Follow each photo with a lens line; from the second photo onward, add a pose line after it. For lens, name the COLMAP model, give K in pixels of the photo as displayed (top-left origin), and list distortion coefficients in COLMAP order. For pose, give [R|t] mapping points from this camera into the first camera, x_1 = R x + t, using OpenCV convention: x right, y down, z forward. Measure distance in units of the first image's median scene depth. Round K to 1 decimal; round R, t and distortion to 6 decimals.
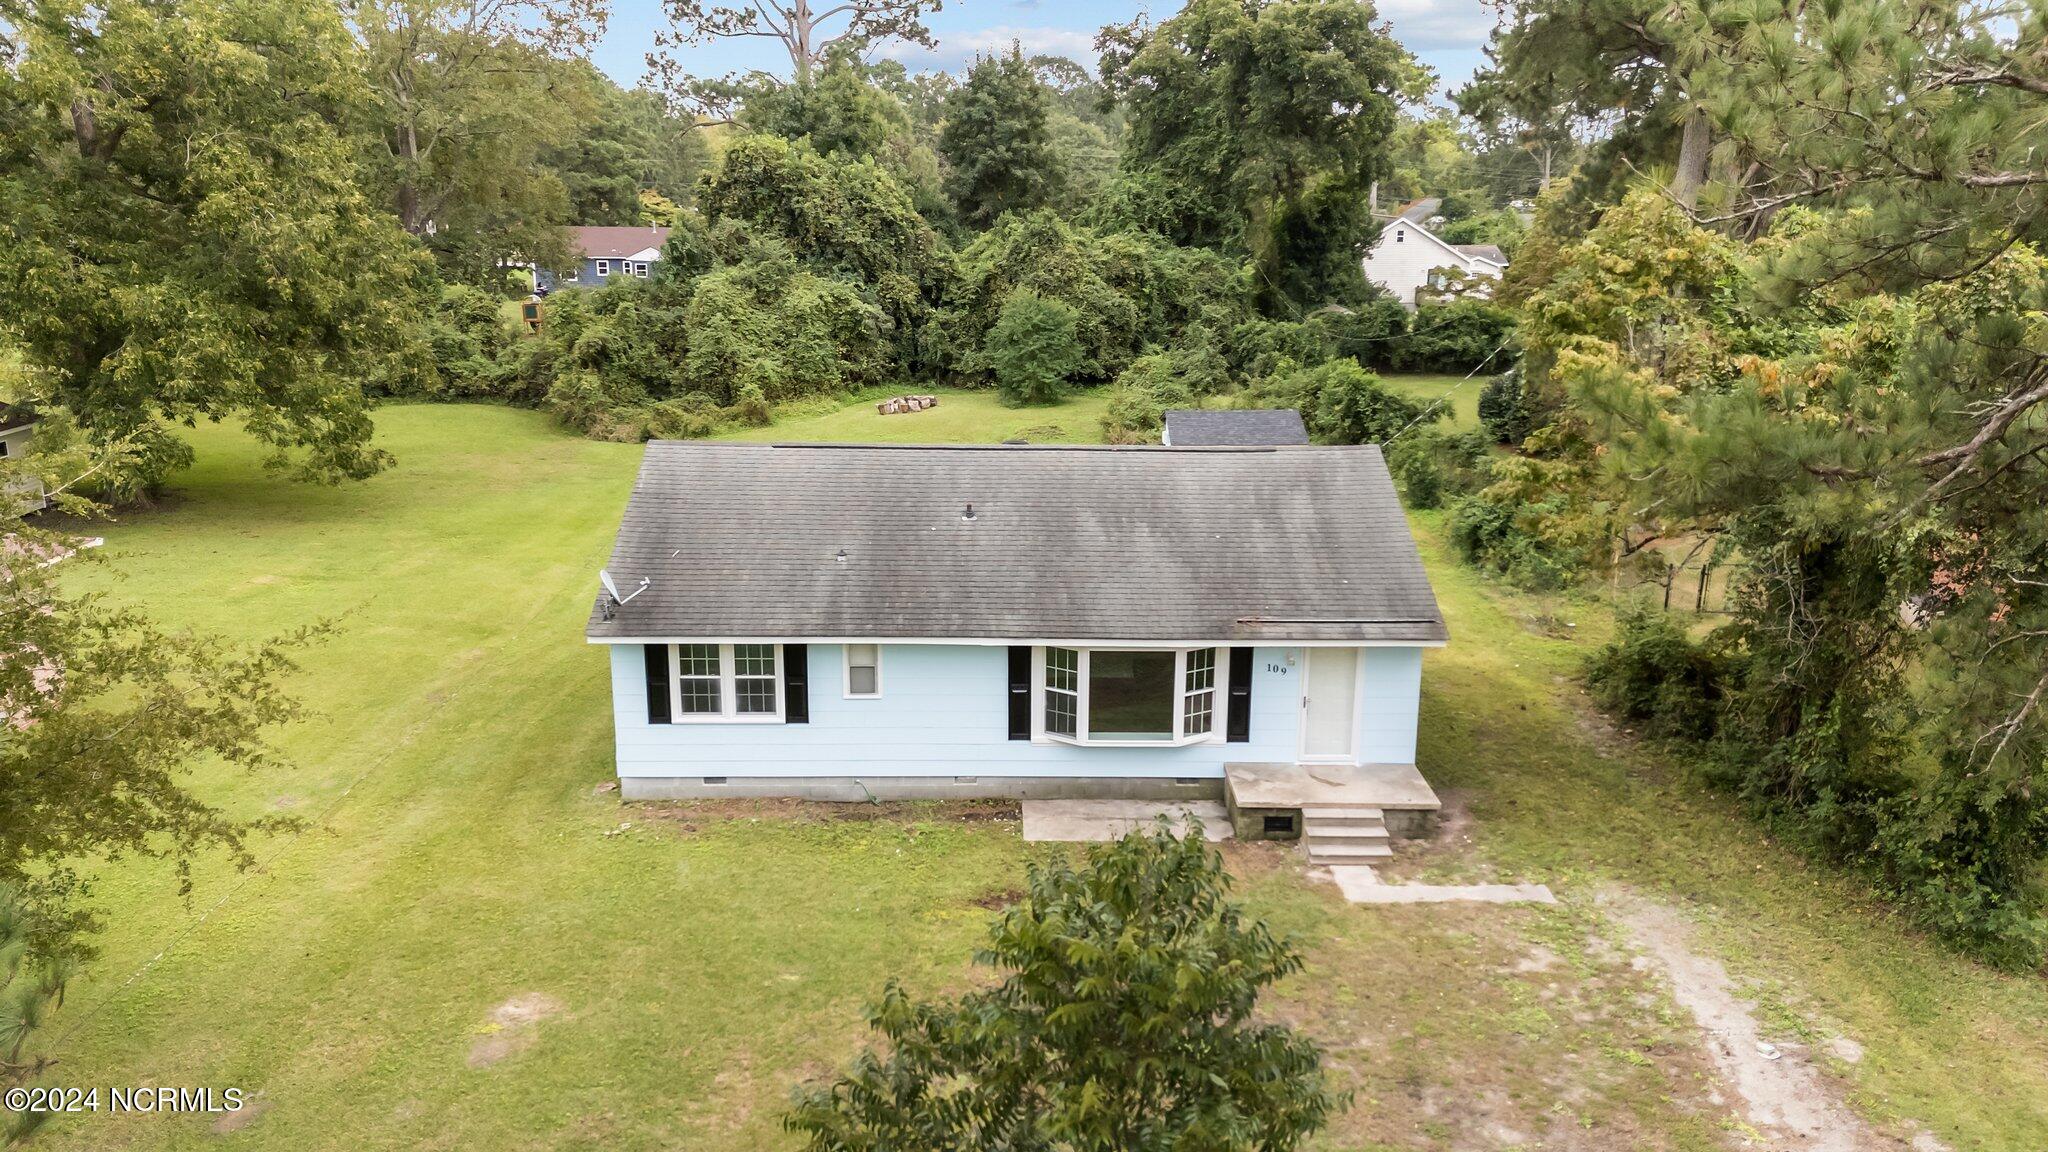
lens RADIAL K [[1494.9, 0, 1024.0], [0, 1494.9, 576.0], [0, 0, 1]] dist [0.052323, -0.003823]
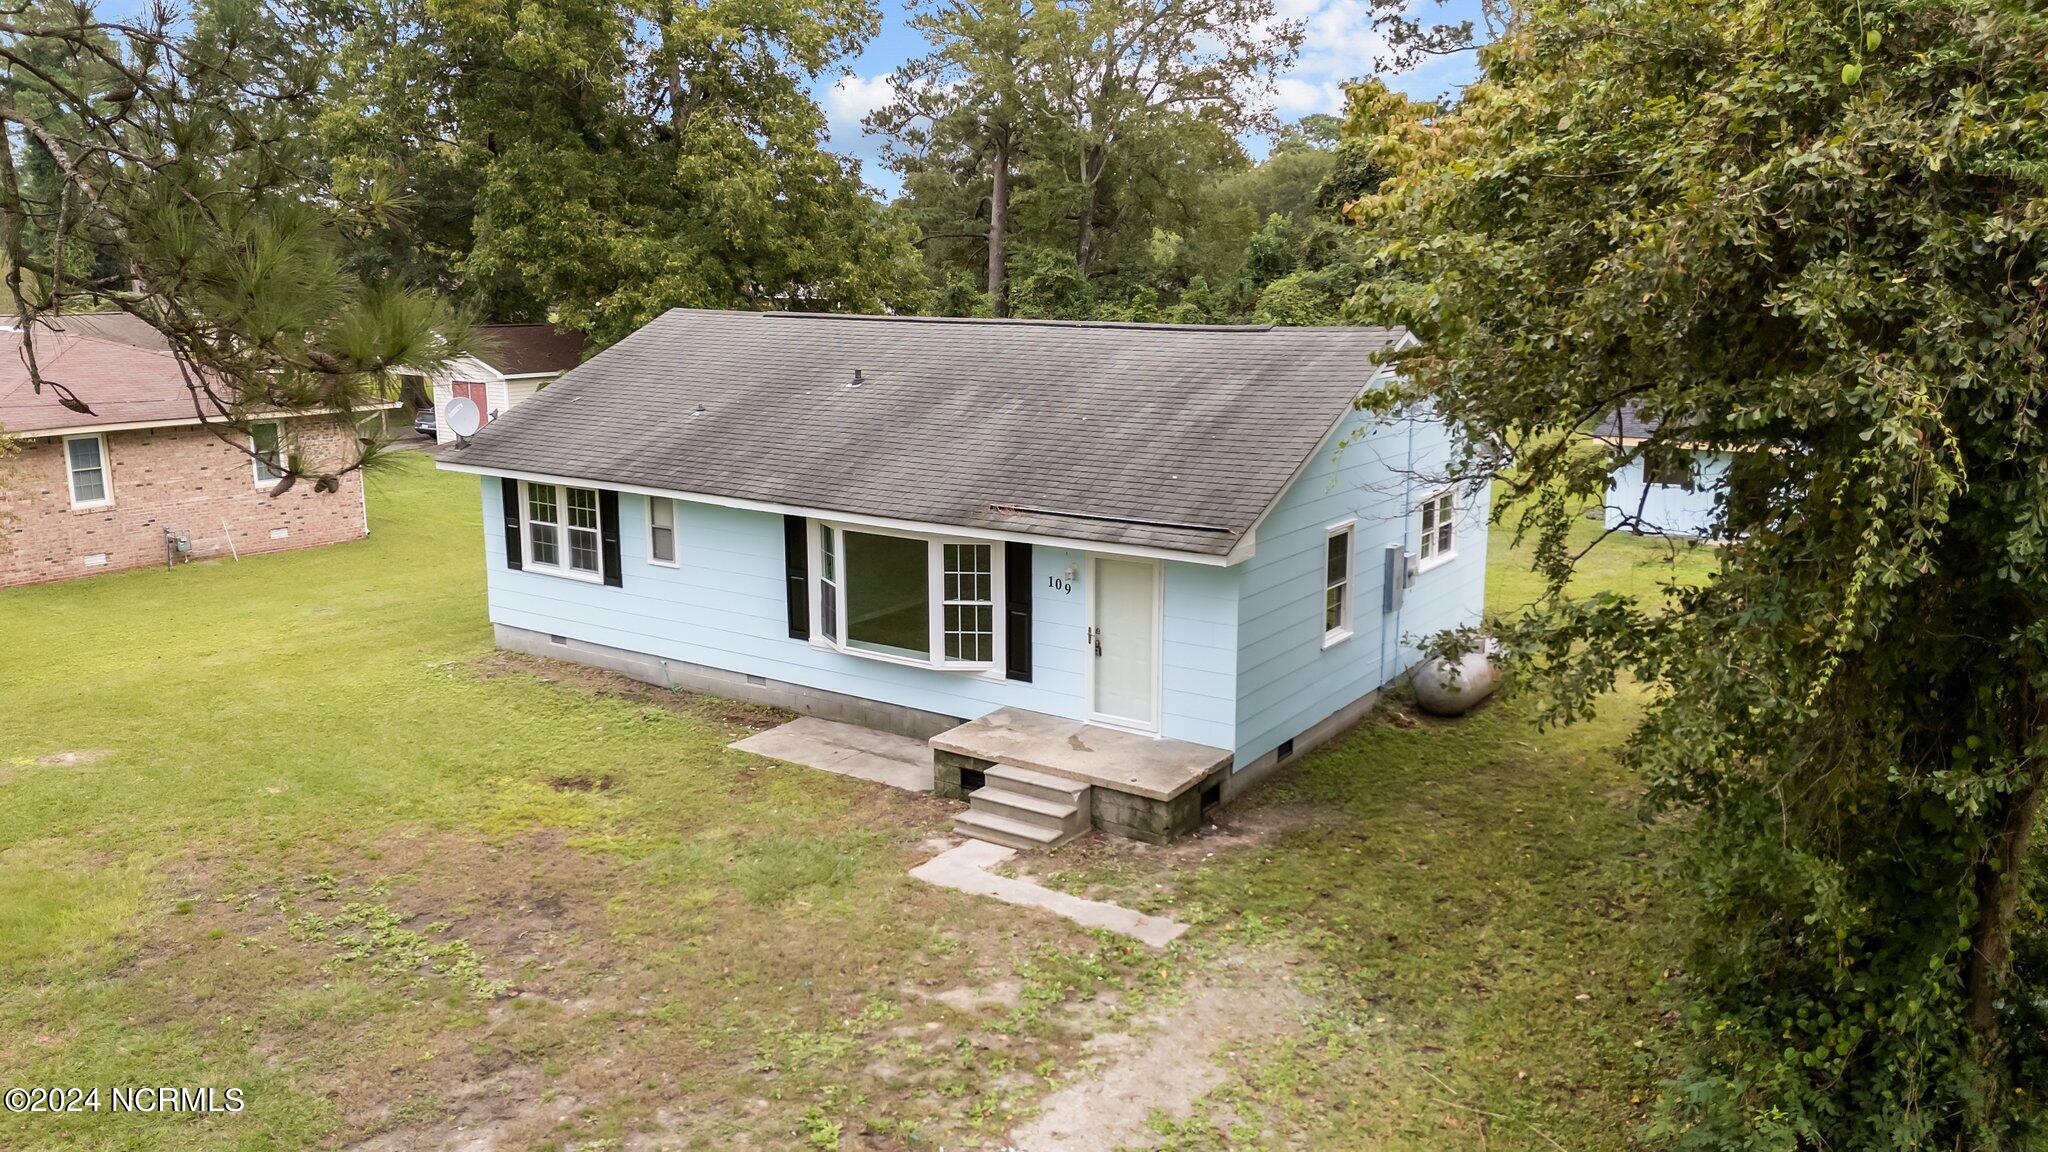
lens RADIAL K [[1494.9, 0, 1024.0], [0, 1494.9, 576.0], [0, 0, 1]] dist [0.052323, -0.003823]
pose [[0.823733, 0.109329, -0.556338, 0.559663], [-0.143403, 0.989503, -0.017874, 0.073216], [0.548544, 0.094504, 0.830764, 0.383576]]
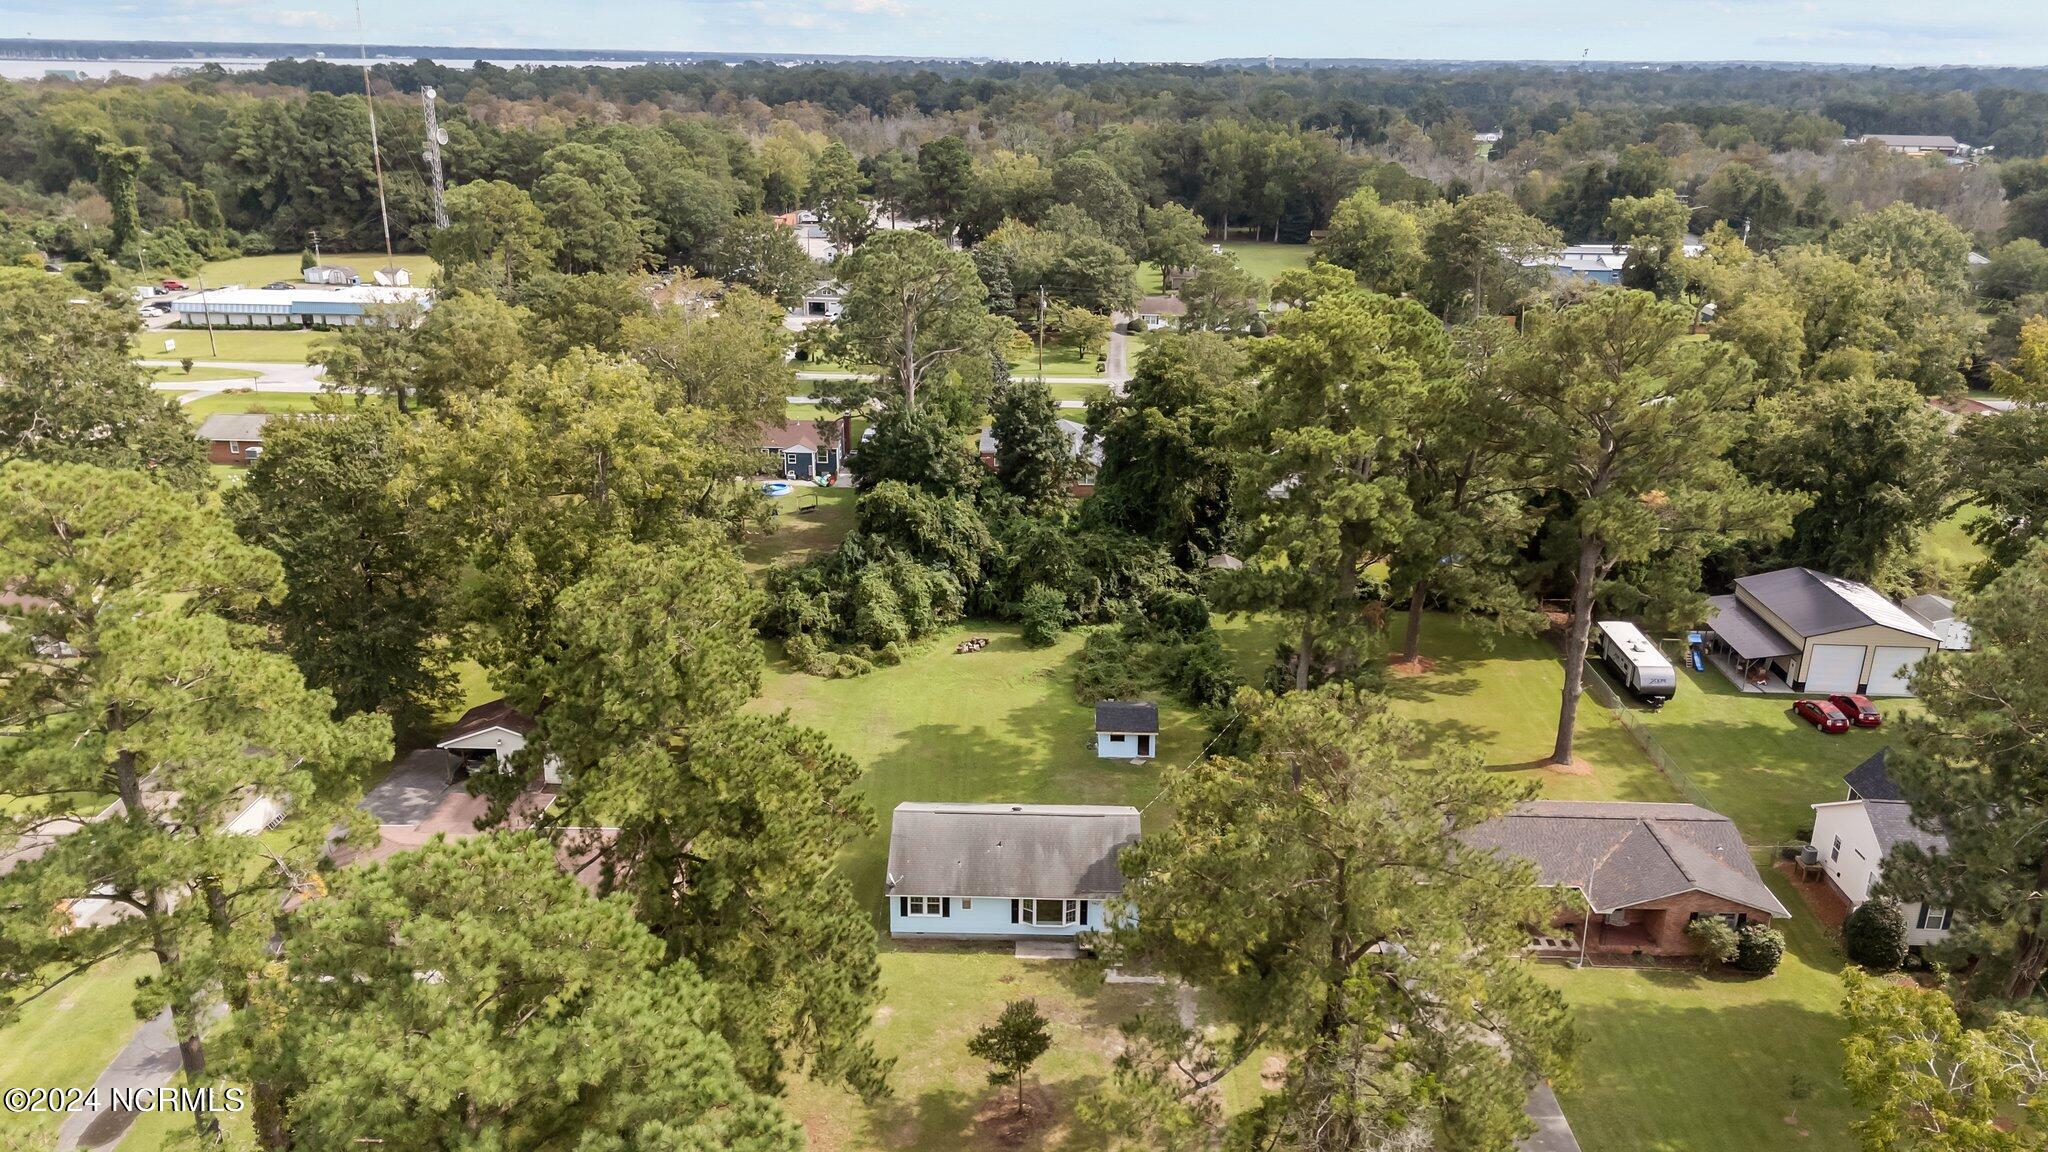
lens RADIAL K [[1494.9, 0, 1024.0], [0, 1494.9, 576.0], [0, 0, 1]] dist [0.052323, -0.003823]
pose [[0.999407, 0.016673, -0.030129, 0.101614], [-0.014652, 0.997705, 0.066104, -0.854072], [0.031162, -0.065623, 0.997358, -2.176379]]
